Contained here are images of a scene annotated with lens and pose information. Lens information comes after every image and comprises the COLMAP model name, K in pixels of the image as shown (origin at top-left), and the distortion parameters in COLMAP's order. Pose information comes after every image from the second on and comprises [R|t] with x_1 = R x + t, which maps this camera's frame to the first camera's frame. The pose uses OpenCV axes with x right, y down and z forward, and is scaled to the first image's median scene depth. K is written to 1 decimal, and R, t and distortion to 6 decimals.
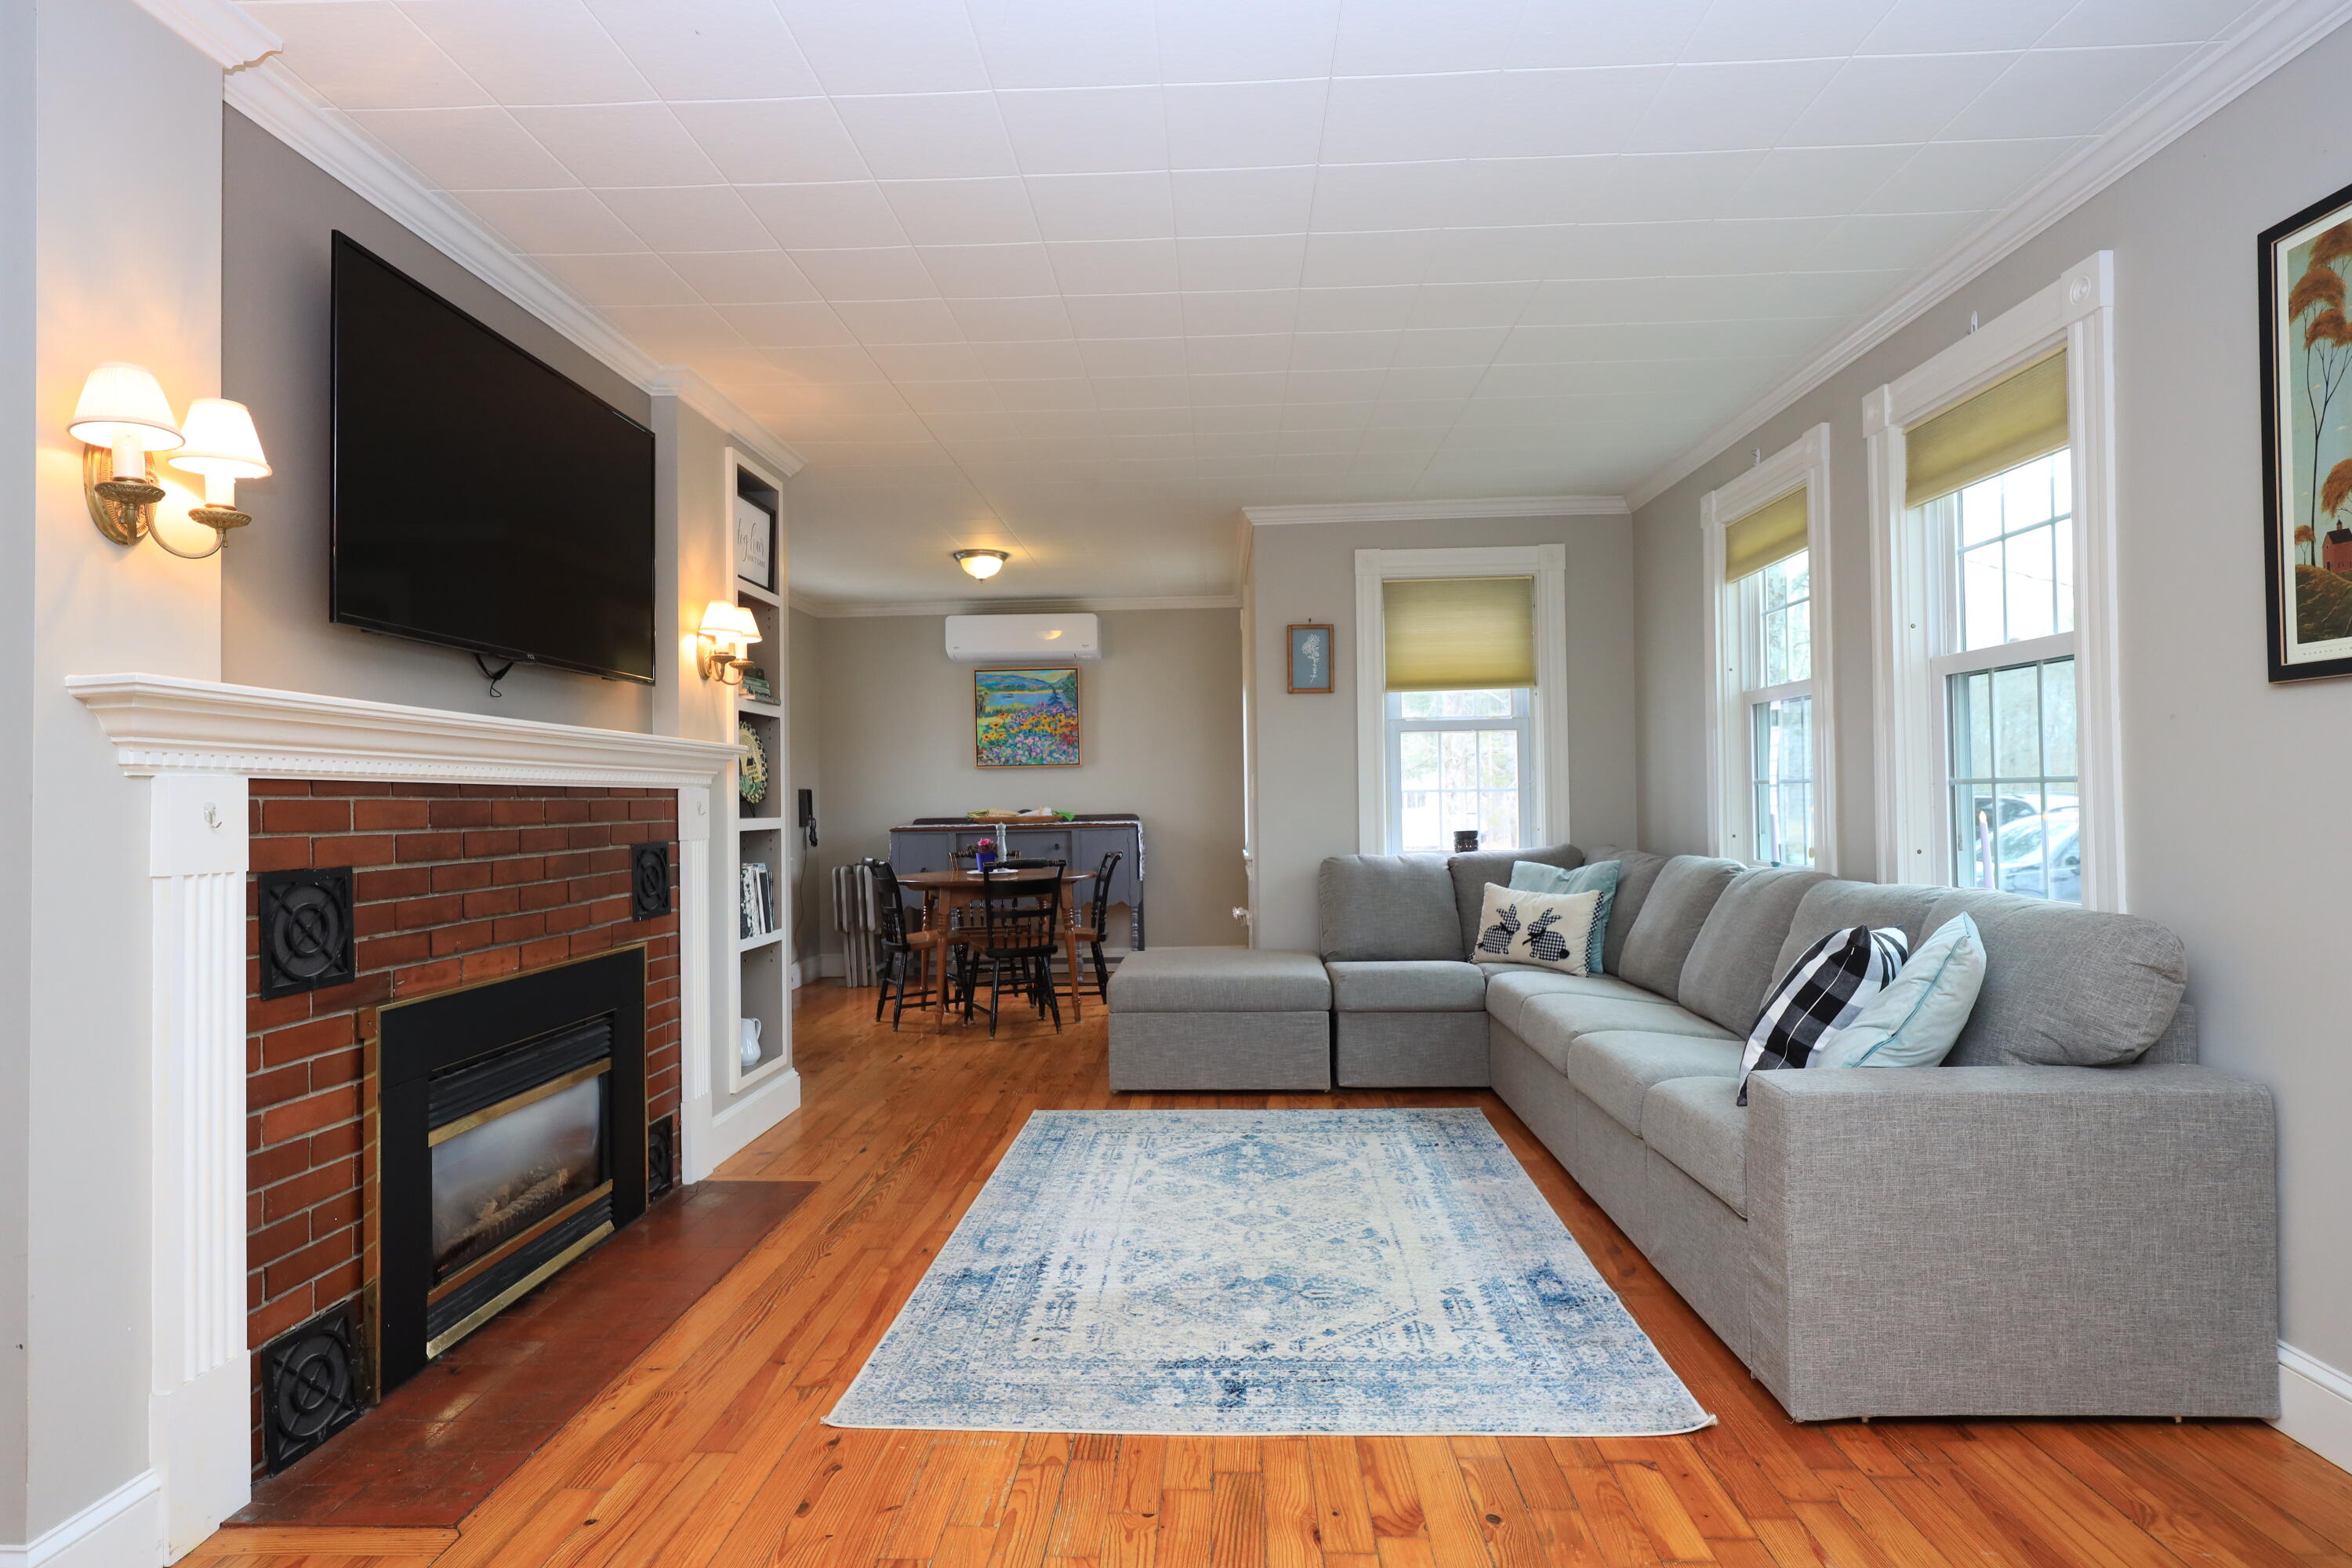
lens RADIAL K [[1260.6, 0, 1176.0], [0, 1260.6, 784.0], [0, 0, 1]] dist [-0.000820, -0.000425]
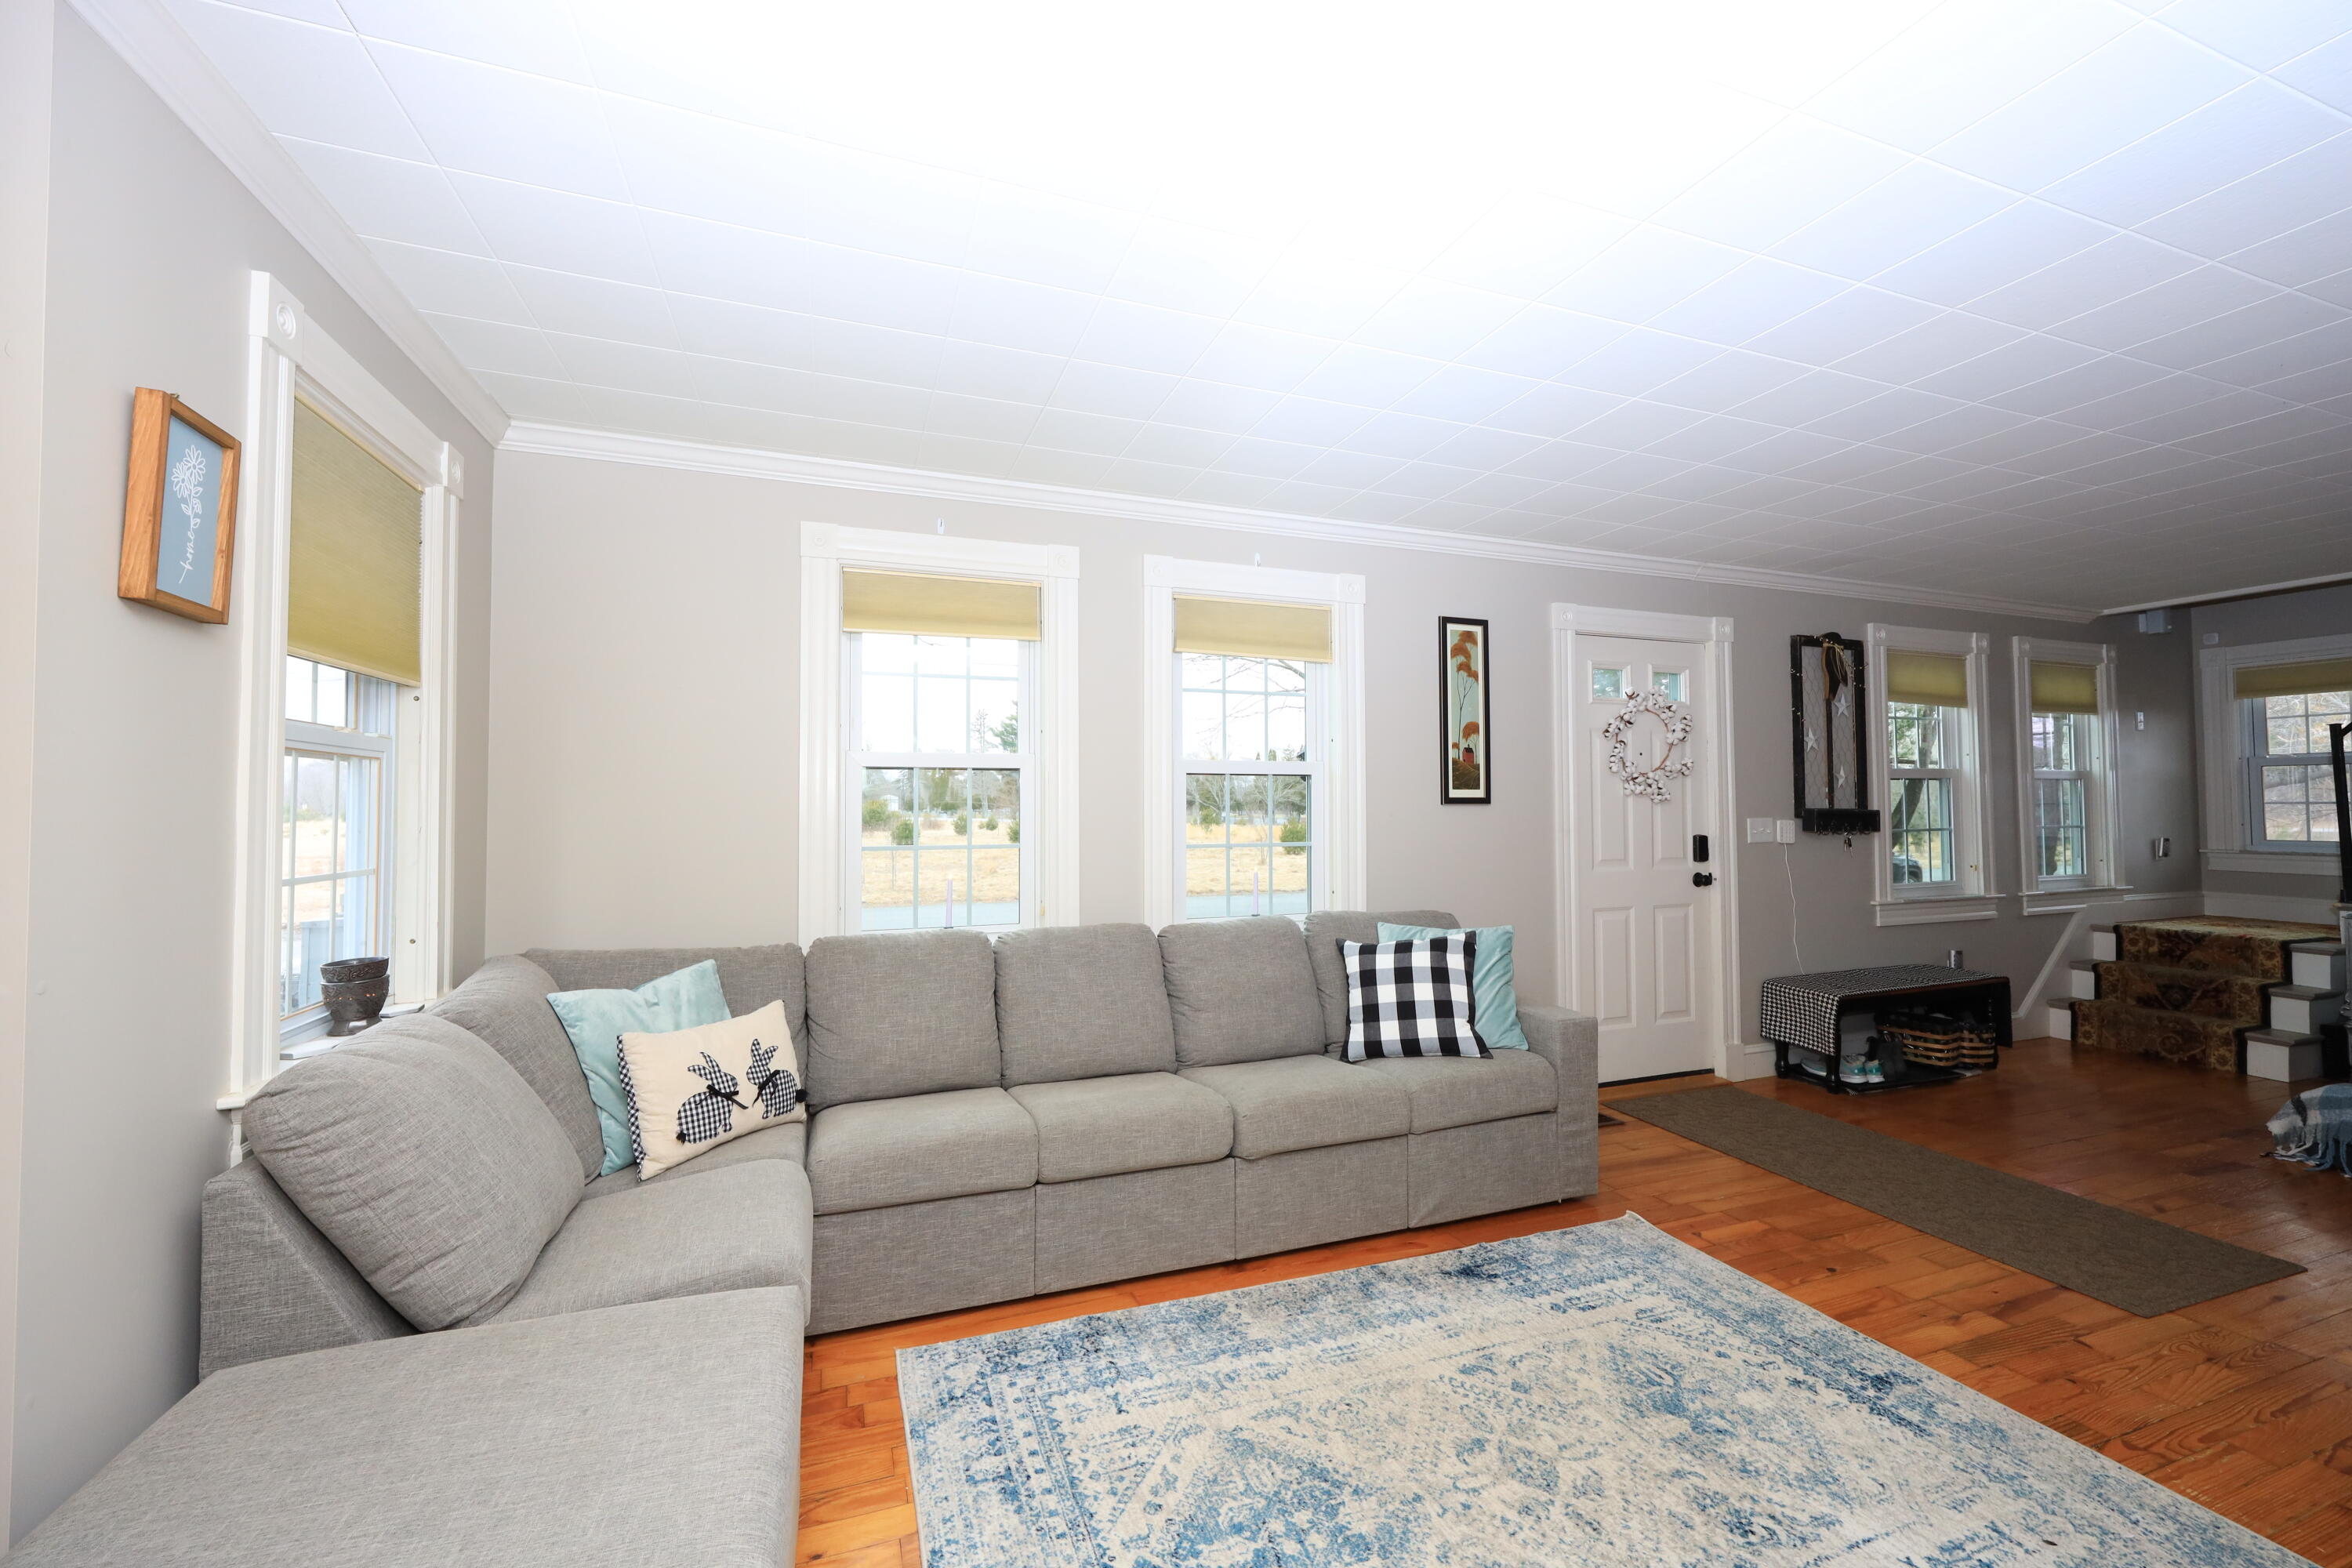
lens RADIAL K [[937.2, 0, 1184.1], [0, 937.2, 783.2], [0, 0, 1]] dist [0.002919, 0.000625]
pose [[-0.390264, 0.034420, 0.920059, -0.497342], [-0.005251, 0.999201, -0.039608, -0.040102], [-0.920688, -0.020289, -0.389772, 1.842770]]
